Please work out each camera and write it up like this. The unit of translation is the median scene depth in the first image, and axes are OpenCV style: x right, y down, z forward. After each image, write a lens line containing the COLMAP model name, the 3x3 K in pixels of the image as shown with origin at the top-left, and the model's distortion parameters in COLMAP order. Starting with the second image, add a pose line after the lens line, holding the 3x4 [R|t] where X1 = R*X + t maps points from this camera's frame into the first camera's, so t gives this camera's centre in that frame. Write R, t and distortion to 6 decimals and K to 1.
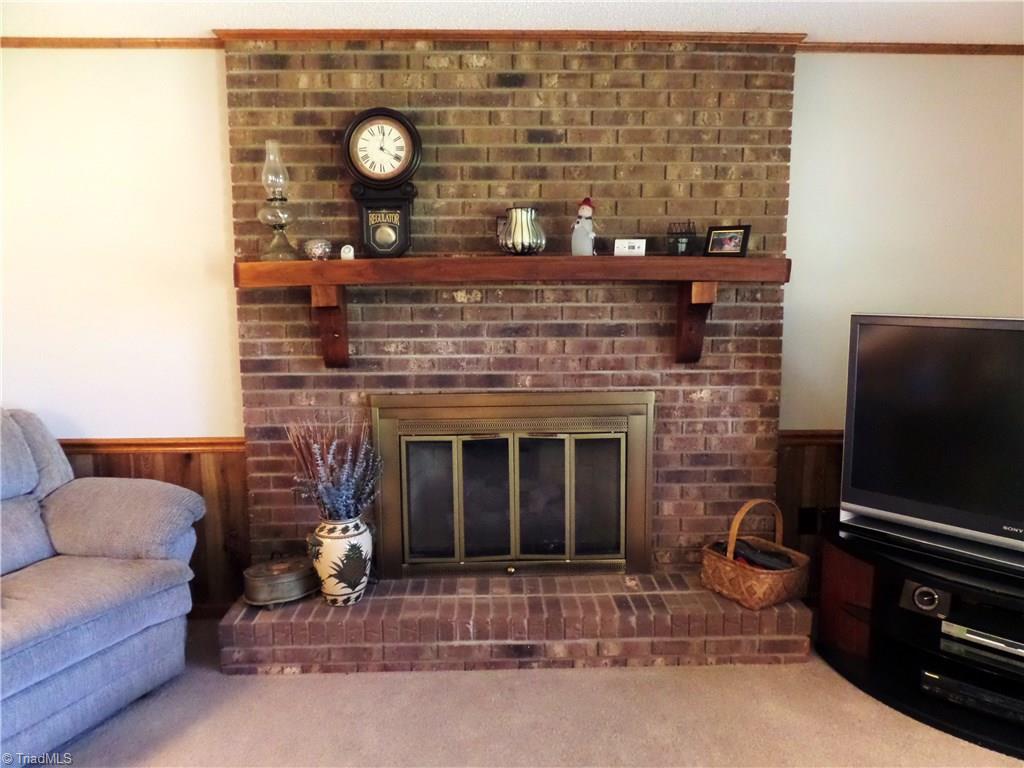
lens RADIAL K [[754.7, 0, 512.0], [0, 754.7, 384.0], [0, 0, 1]] dist [0.003767, -0.031367]
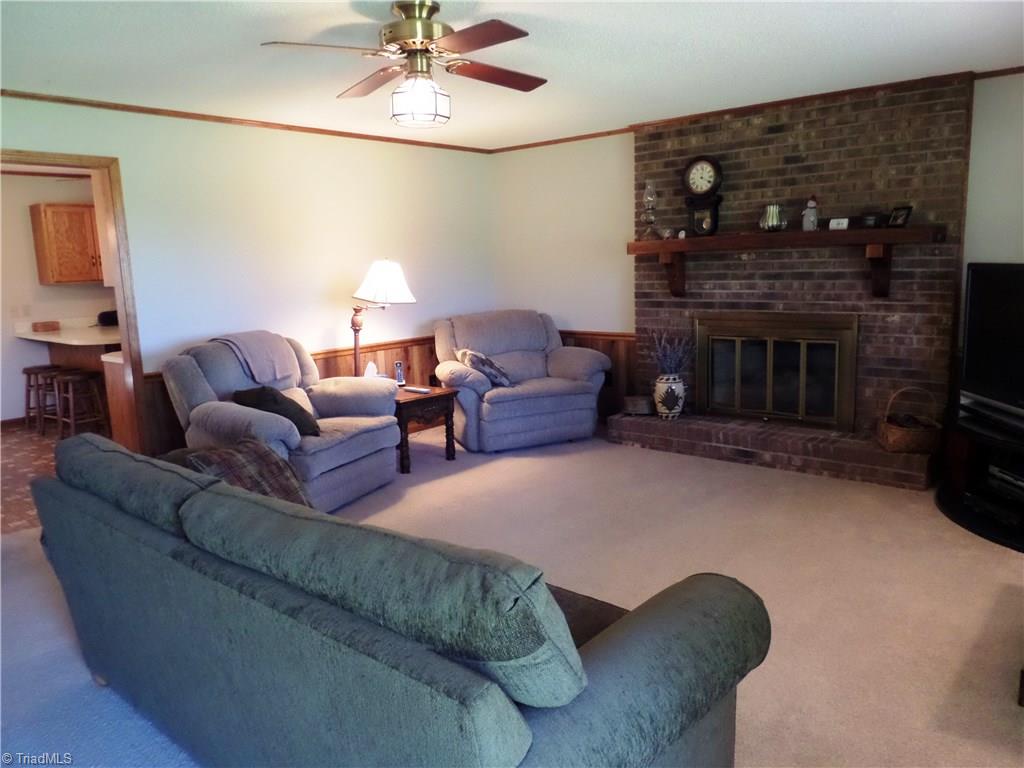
lens RADIAL K [[754.7, 0, 512.0], [0, 754.7, 384.0], [0, 0, 1]] dist [0.003767, -0.031367]
pose [[0.735431, 0.090396, -0.671542, 0.749508], [-0.060028, 0.995856, 0.068312, 0.092021], [0.674935, -0.009927, 0.737810, -0.665472]]
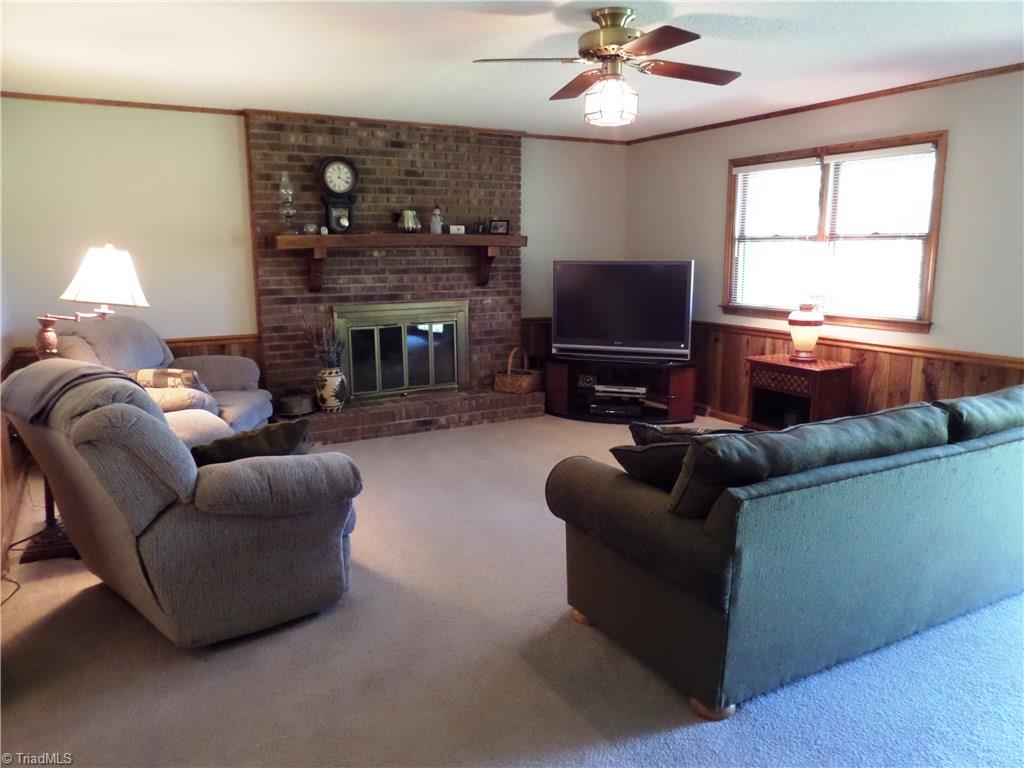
lens RADIAL K [[754.7, 0, 512.0], [0, 754.7, 384.0], [0, 0, 1]] dist [0.003767, -0.031367]
pose [[0.886693, -0.081320, 0.455152, -0.682508], [0.060221, 0.996338, 0.060695, 0.124638], [-0.458421, -0.026408, 0.888343, -0.918827]]
